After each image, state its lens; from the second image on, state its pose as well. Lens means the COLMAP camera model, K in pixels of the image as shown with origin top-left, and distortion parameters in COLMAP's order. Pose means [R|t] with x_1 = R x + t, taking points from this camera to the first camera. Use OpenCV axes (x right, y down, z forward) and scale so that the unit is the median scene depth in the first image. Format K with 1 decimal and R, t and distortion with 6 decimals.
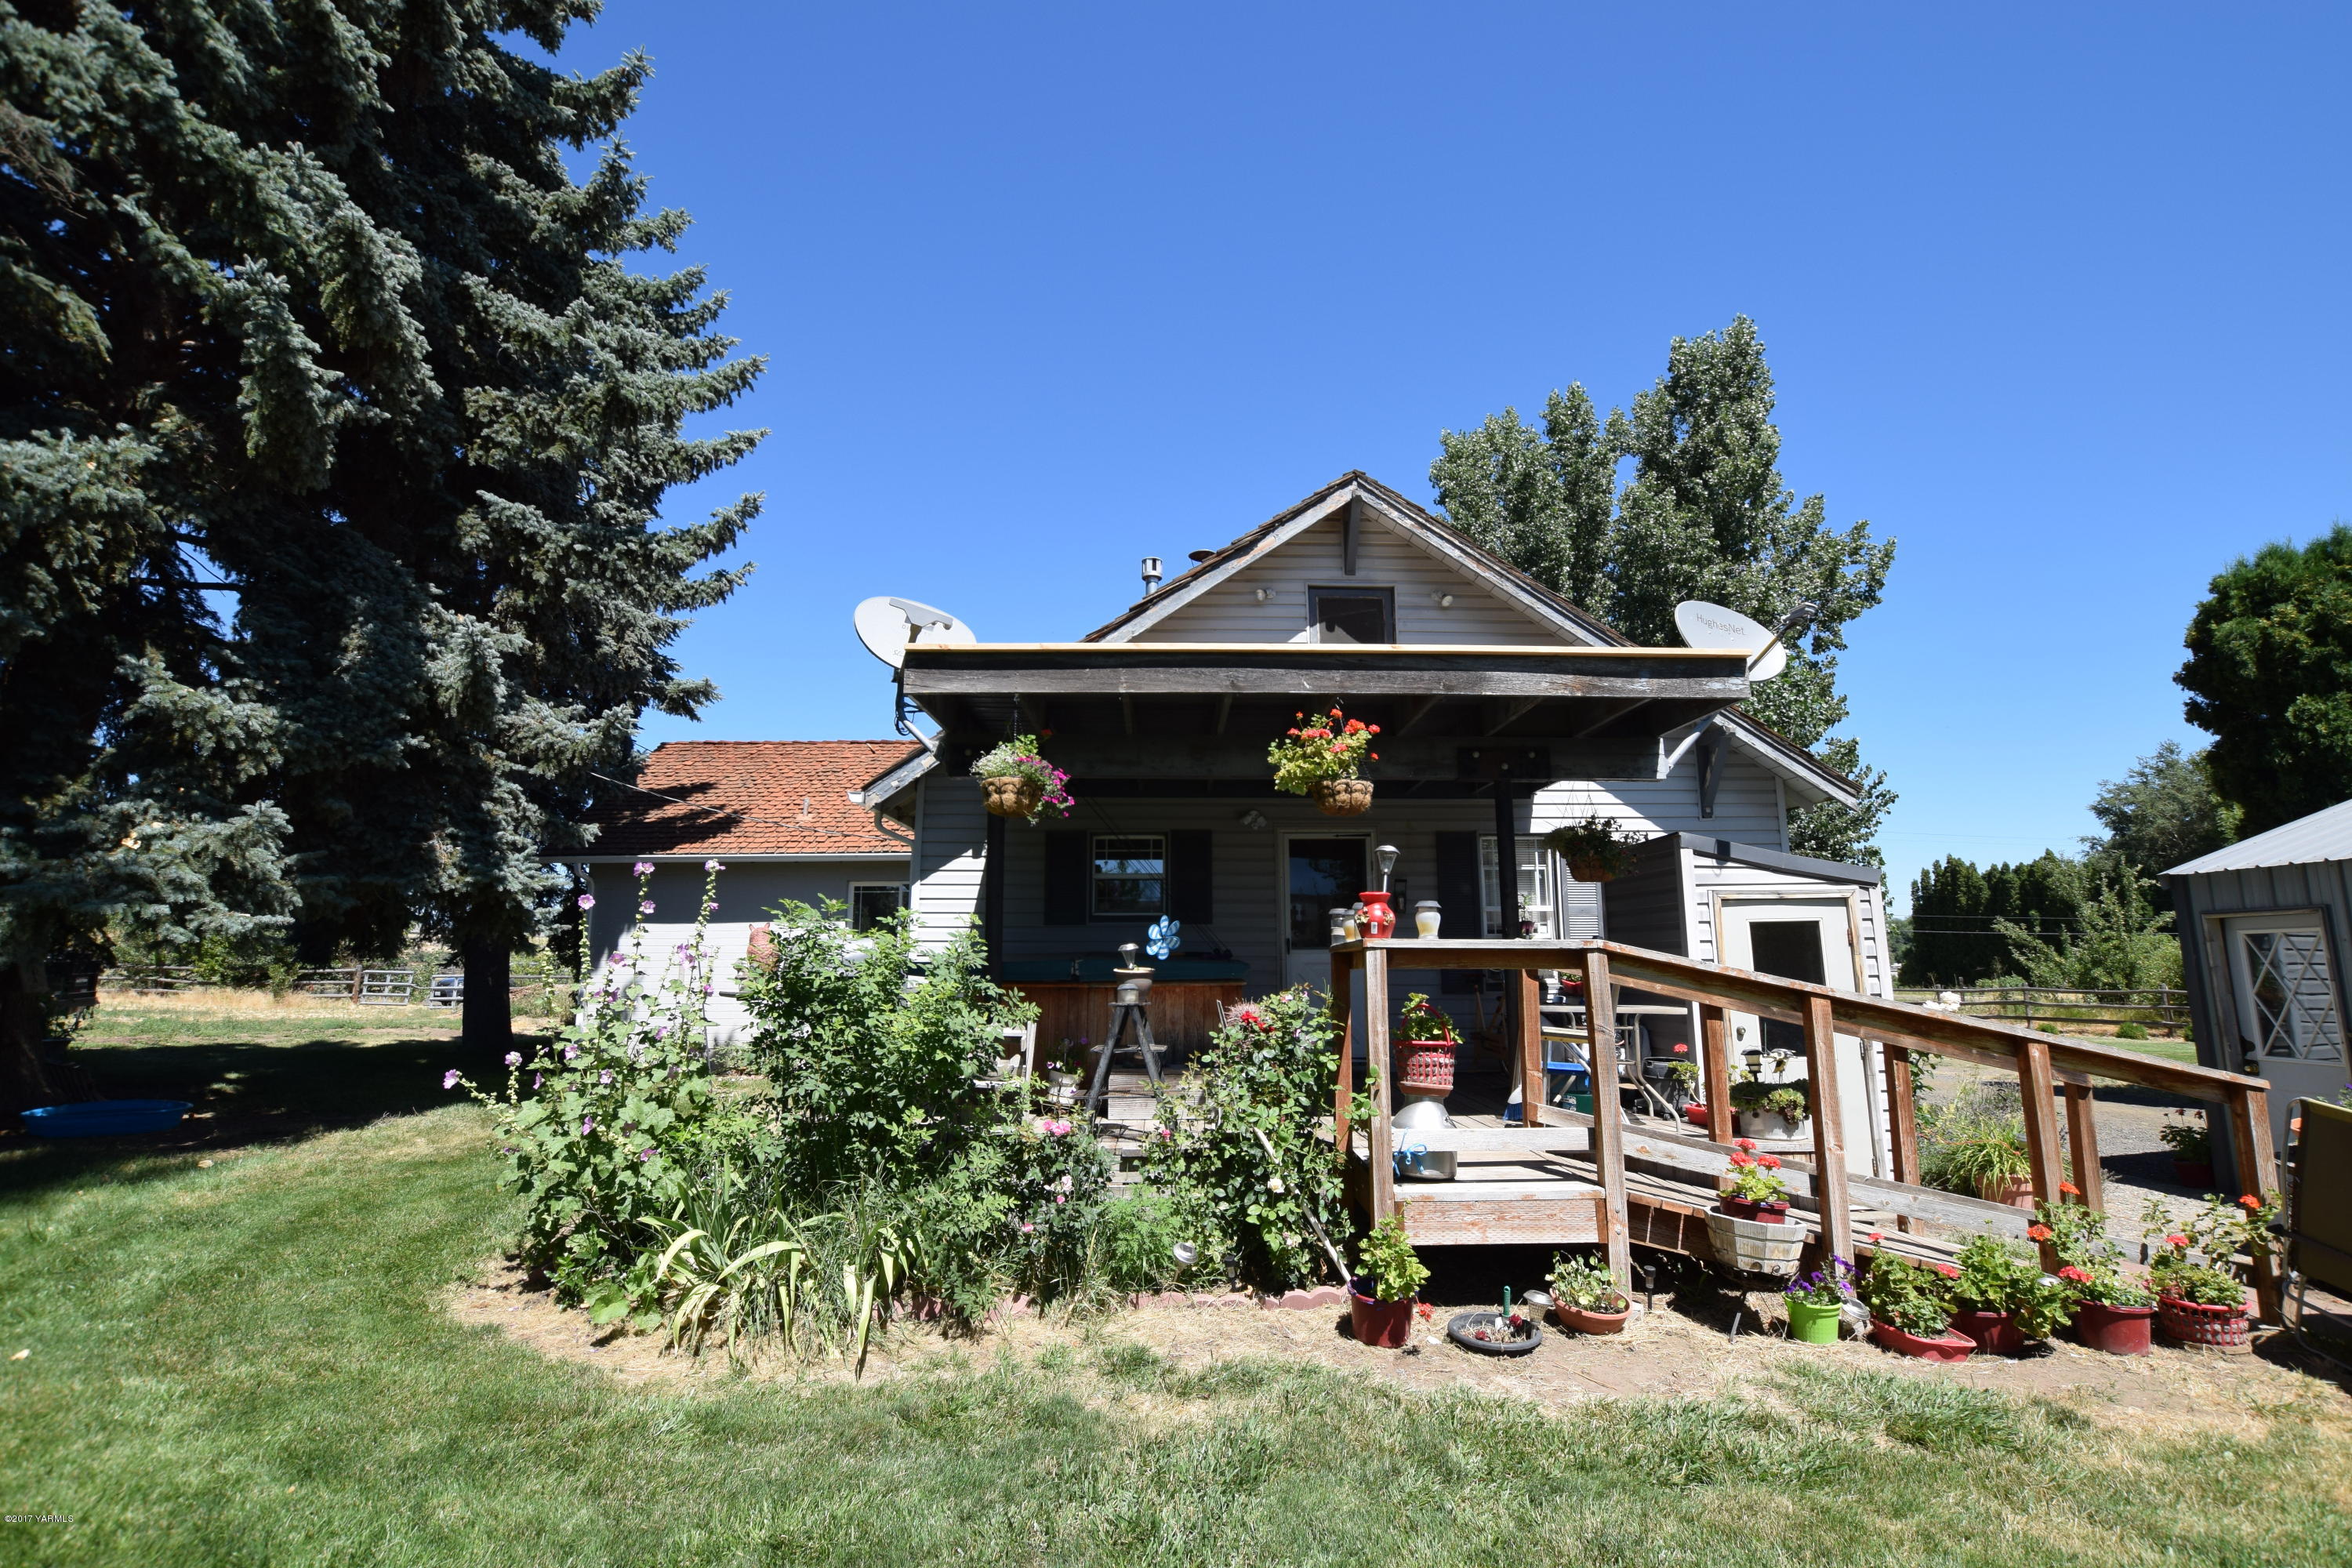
lens RADIAL K [[1036.9, 0, 1178.0], [0, 1036.9, 799.3], [0, 0, 1]] dist [-0.033742, 0.005643]
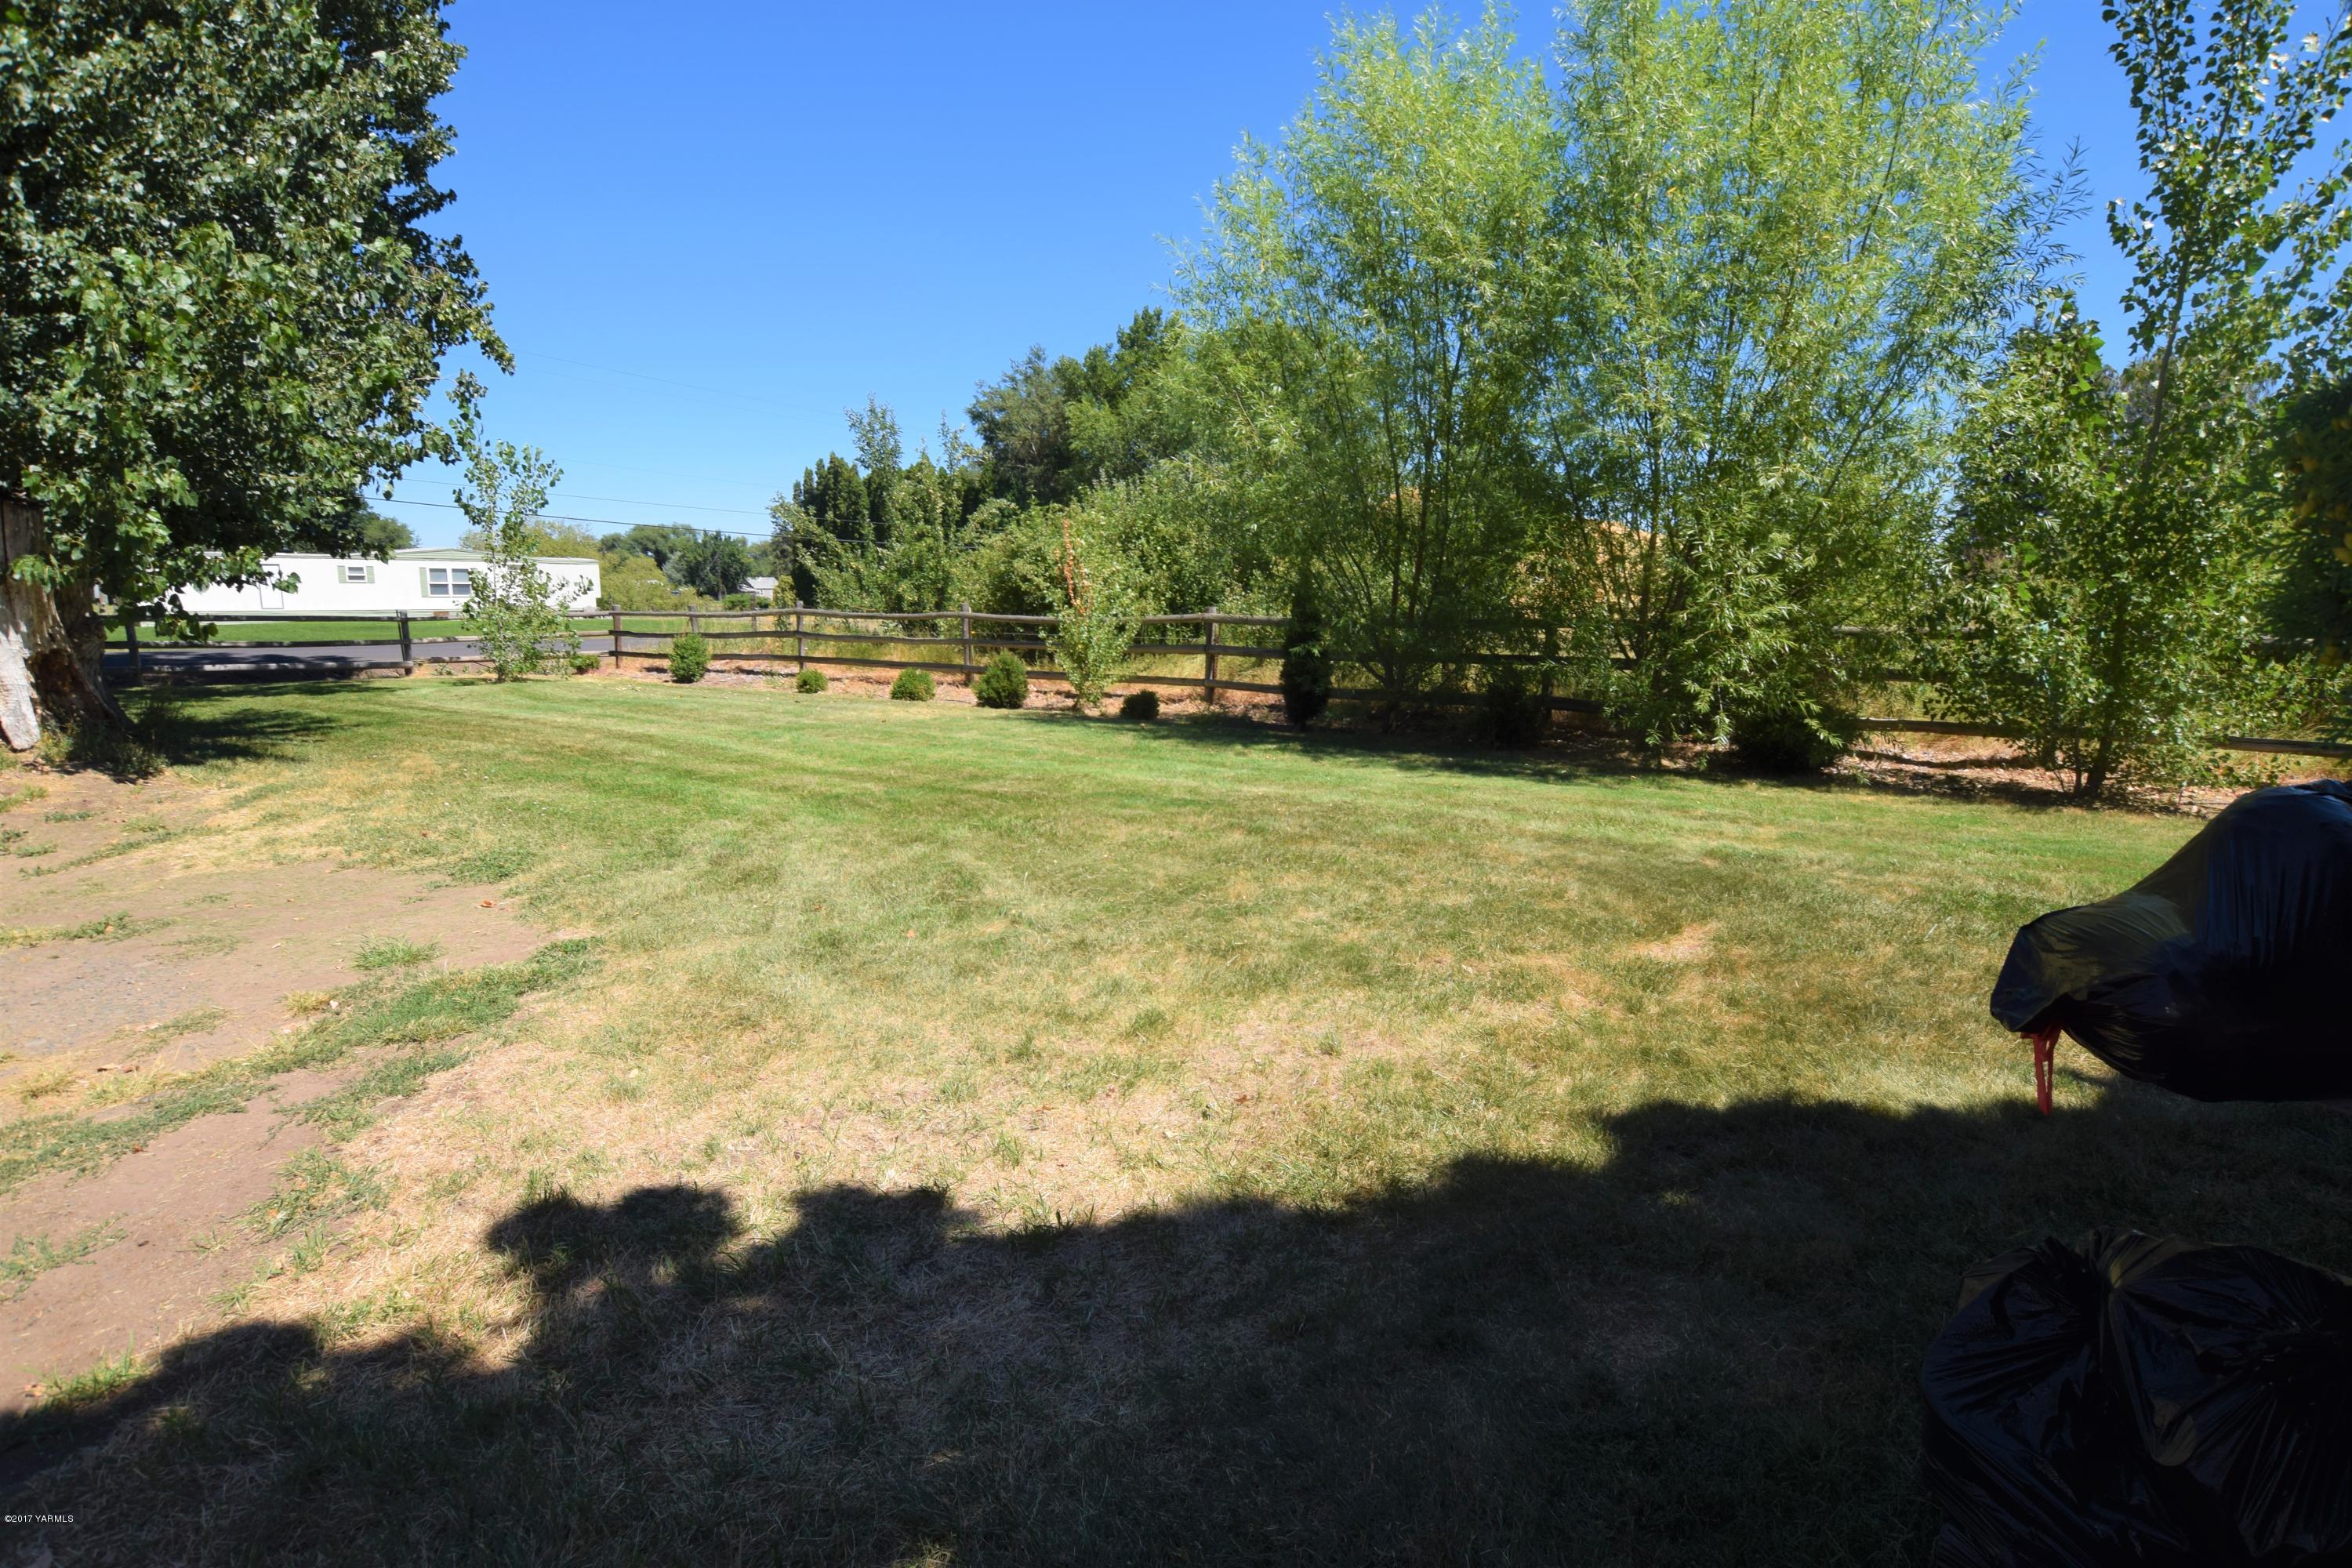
lens RADIAL K [[1146.7, 0, 1178.2], [0, 1146.7, 785.2], [0, 0, 1]] dist [-0.024074, -0.001439]
pose [[0.622583, -0.127257, 0.772138, 0.422001], [-0.133222, 0.955051, 0.264821, 0.072606], [-0.771131, -0.267739, 0.577644, 0.391242]]
